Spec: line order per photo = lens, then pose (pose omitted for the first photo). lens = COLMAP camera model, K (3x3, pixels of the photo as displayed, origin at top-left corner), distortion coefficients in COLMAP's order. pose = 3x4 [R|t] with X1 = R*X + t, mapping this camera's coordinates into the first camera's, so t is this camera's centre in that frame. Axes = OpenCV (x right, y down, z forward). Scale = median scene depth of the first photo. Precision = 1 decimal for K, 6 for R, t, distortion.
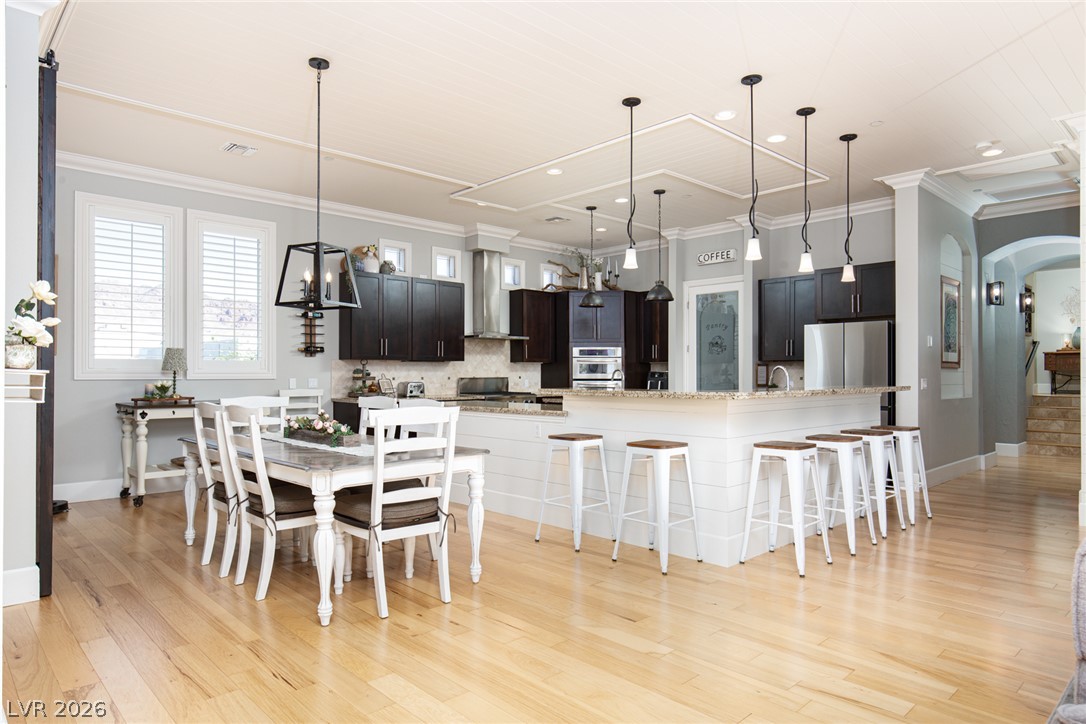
lens RADIAL K [[672.4, 0, 544.9], [0, 672.4, 366.8], [0, 0, 1]] dist [0.004734, 0.001815]
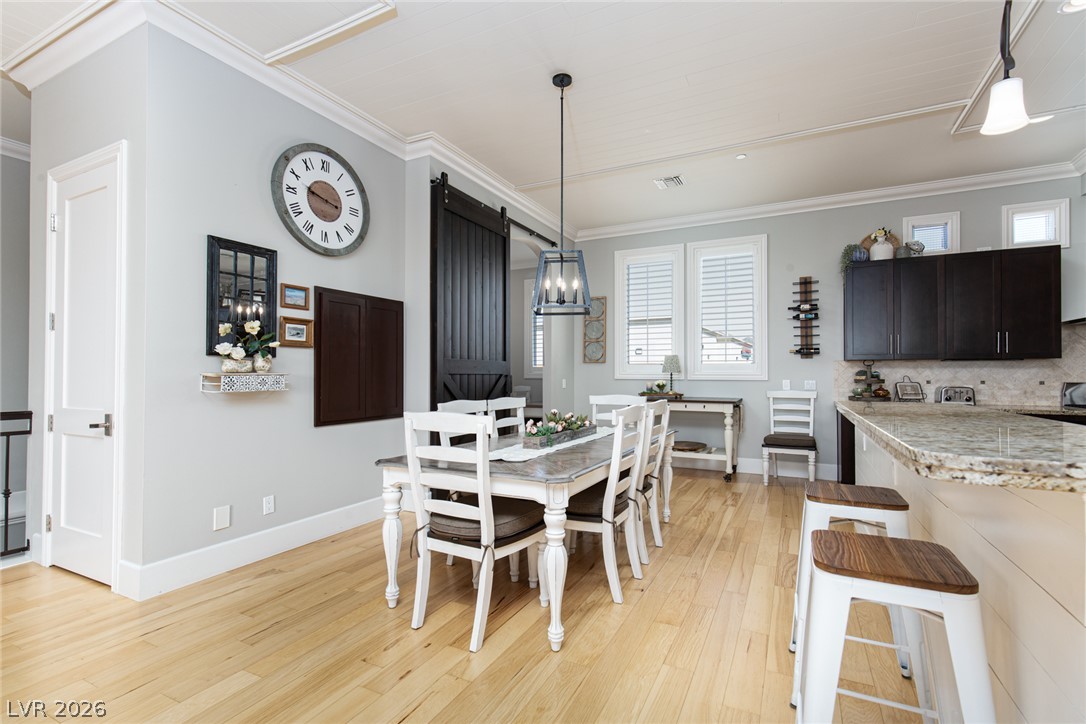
lens RADIAL K [[494.4, 0, 544.6], [0, 494.4, 364.6], [0, 0, 1]] dist [-0.000291, -0.000630]
pose [[0.338088, -0.016708, -0.940966, 0.208579], [0.006447, 0.999860, -0.015438, 0.002825], [0.941092, -0.000847, 0.338149, 0.393904]]
